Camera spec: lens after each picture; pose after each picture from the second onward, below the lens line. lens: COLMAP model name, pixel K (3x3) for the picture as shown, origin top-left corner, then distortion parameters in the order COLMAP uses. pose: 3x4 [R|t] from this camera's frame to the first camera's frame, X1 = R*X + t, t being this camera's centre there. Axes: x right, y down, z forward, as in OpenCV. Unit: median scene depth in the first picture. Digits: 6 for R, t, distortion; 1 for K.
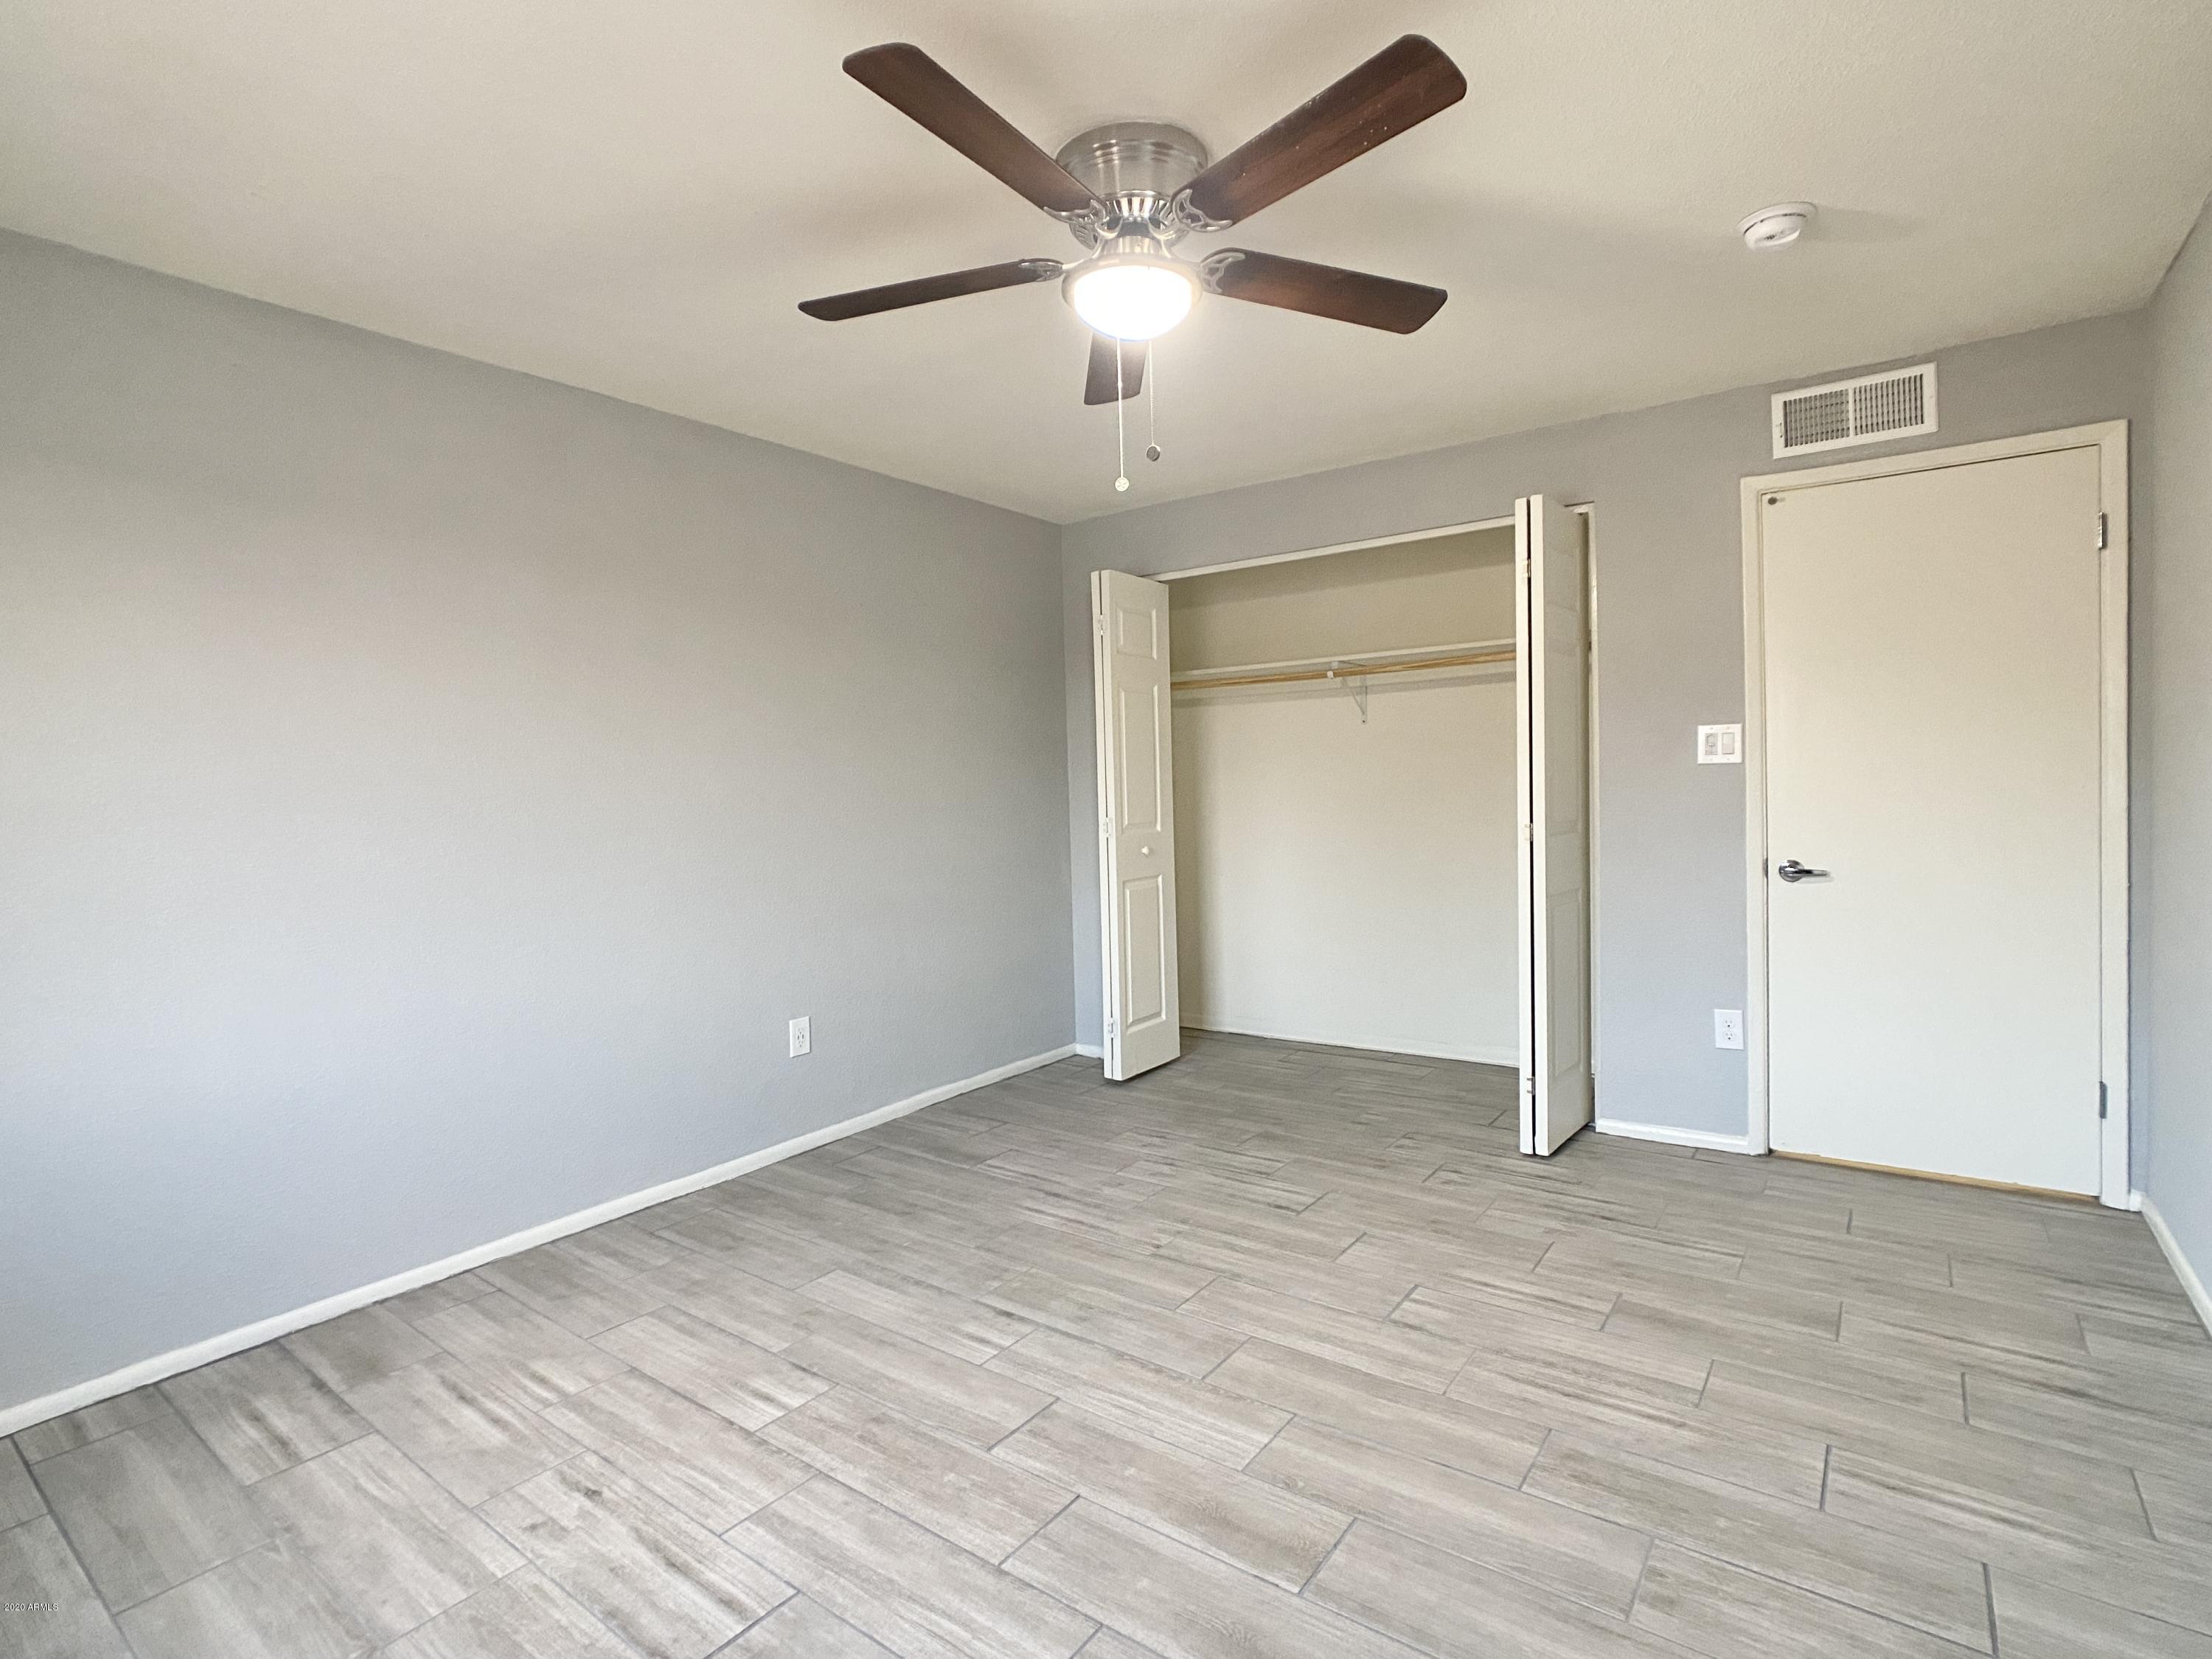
lens RADIAL K [[1104.9, 0, 1102.9], [0, 1104.9, 812.2], [0, 0, 1]] dist [-0.040916, 0.020425]
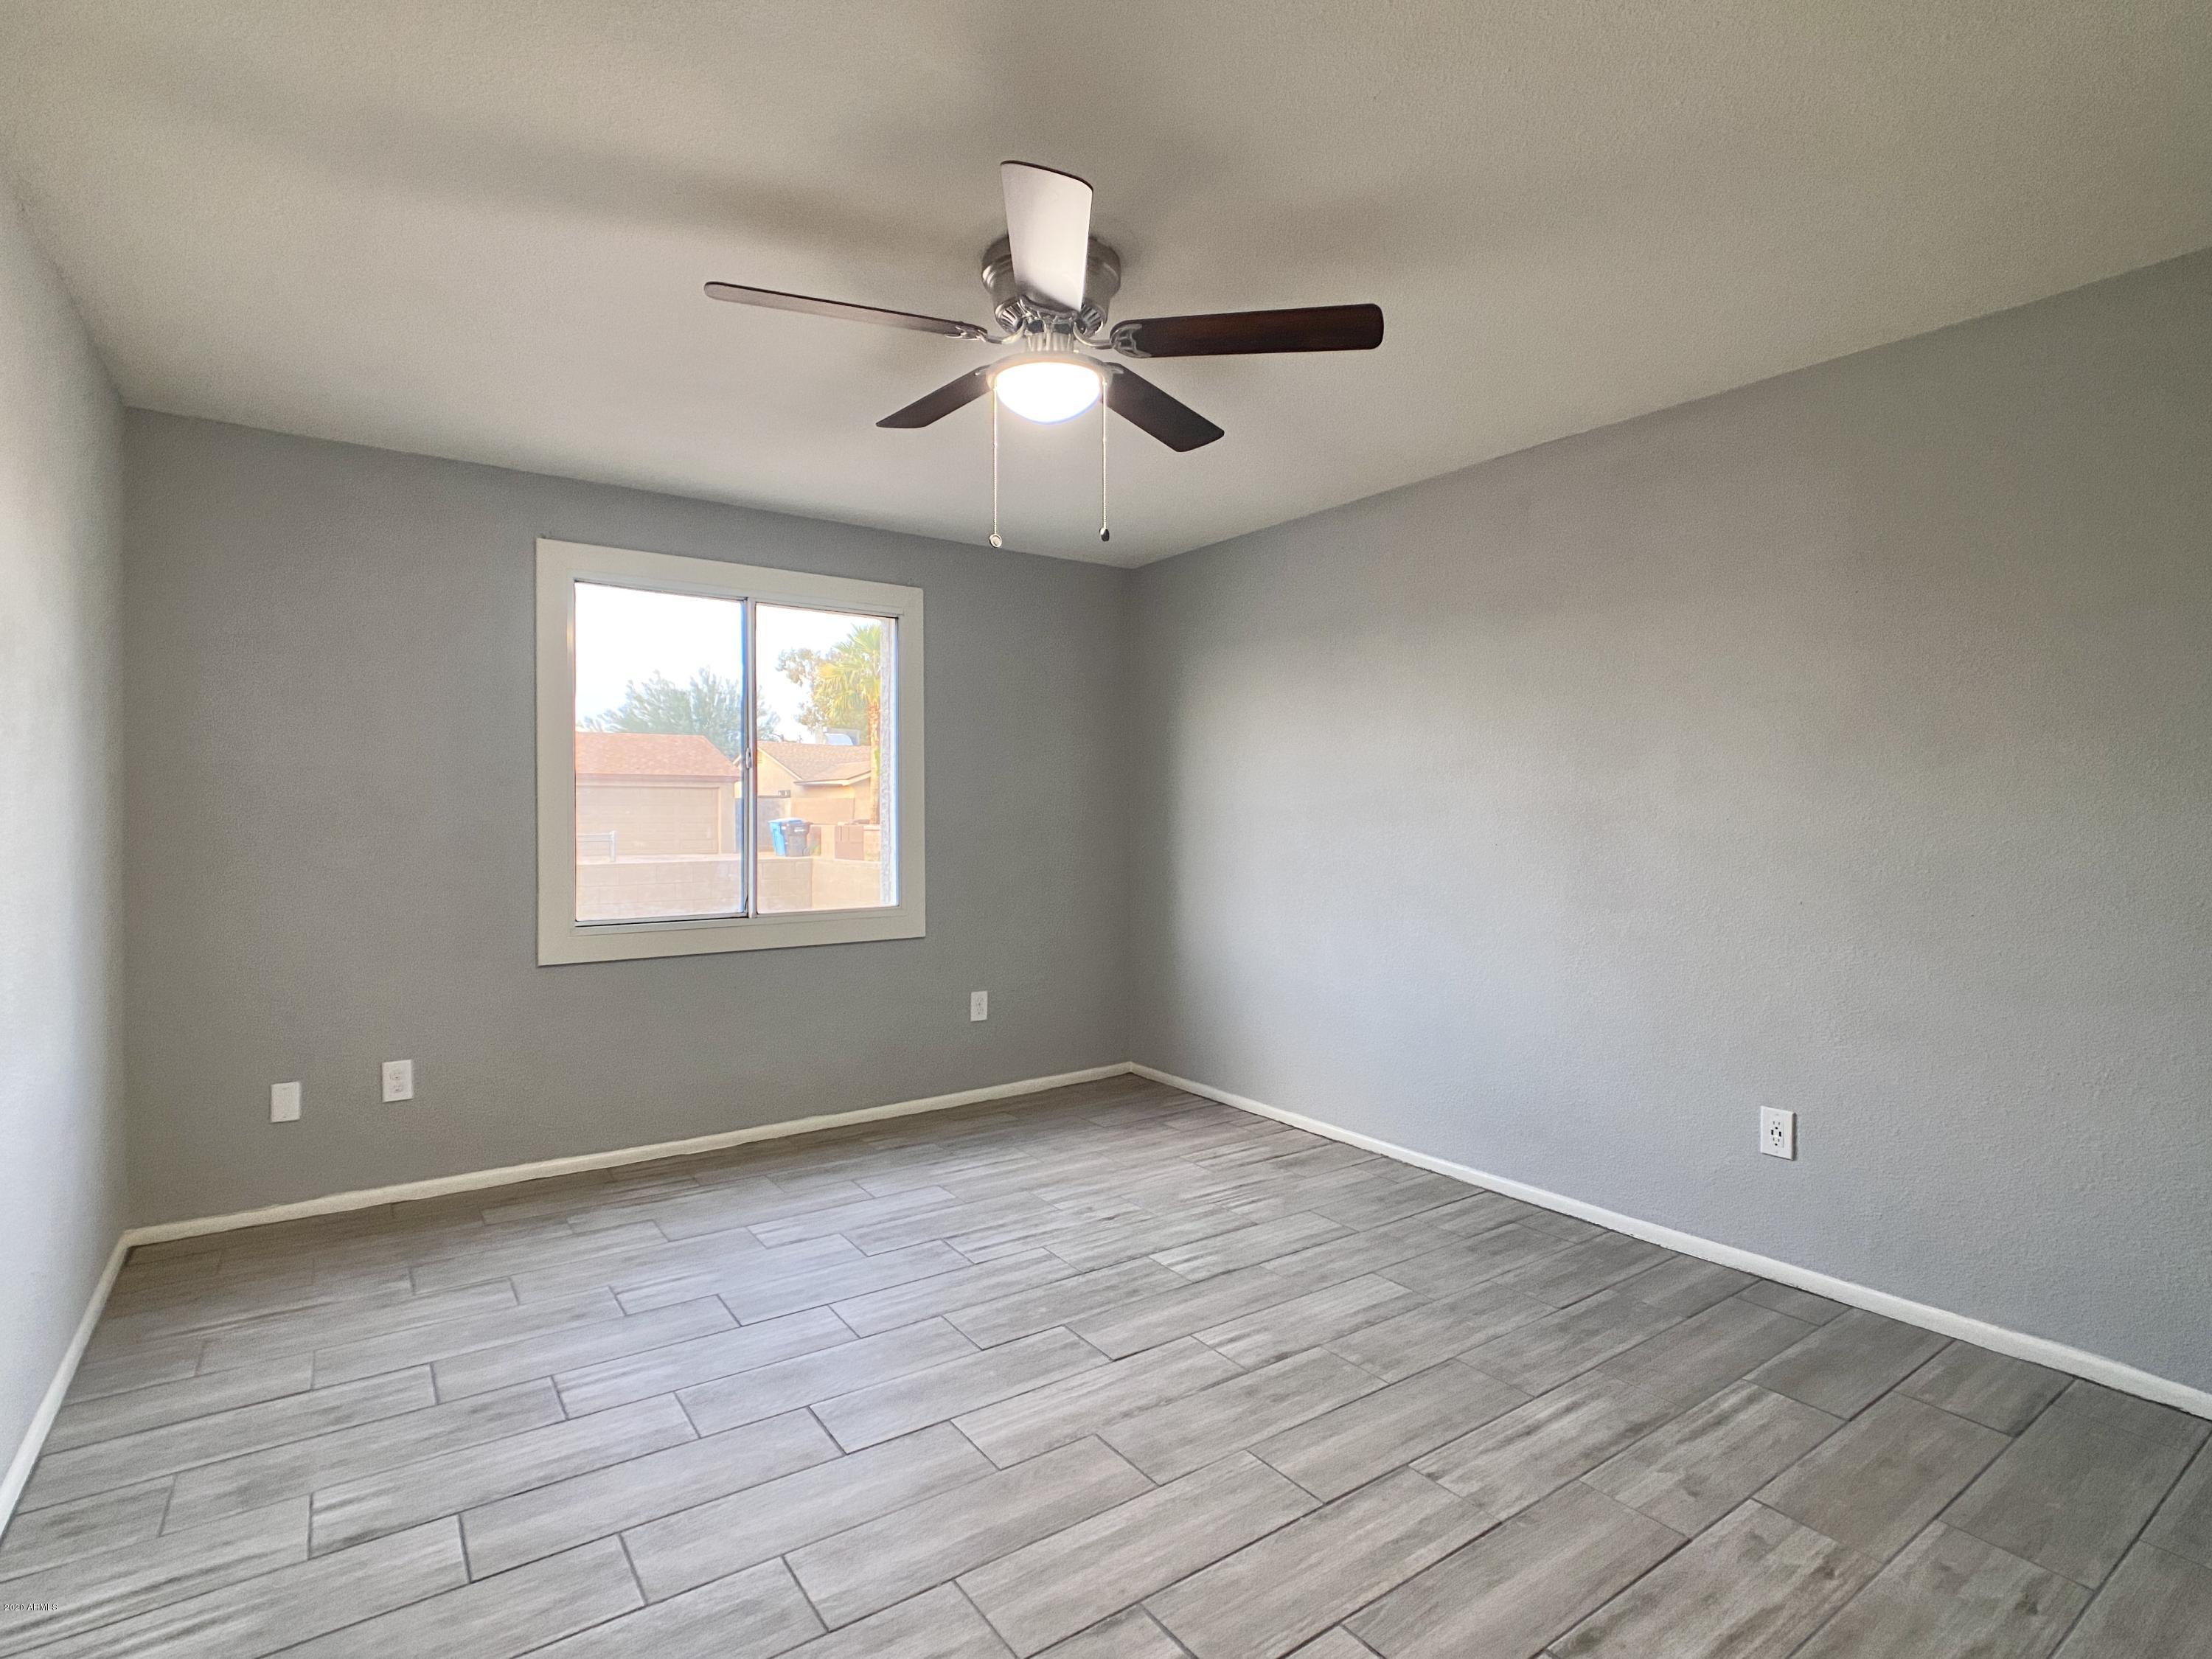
lens RADIAL K [[1104.9, 0, 1102.9], [0, 1104.9, 812.2], [0, 0, 1]] dist [-0.040916, 0.020425]
pose [[-0.311728, 0.035550, -0.949506, 0.893861], [-0.023277, 0.998714, 0.045034, -0.069594], [0.949886, 0.036140, -0.310500, 1.162135]]
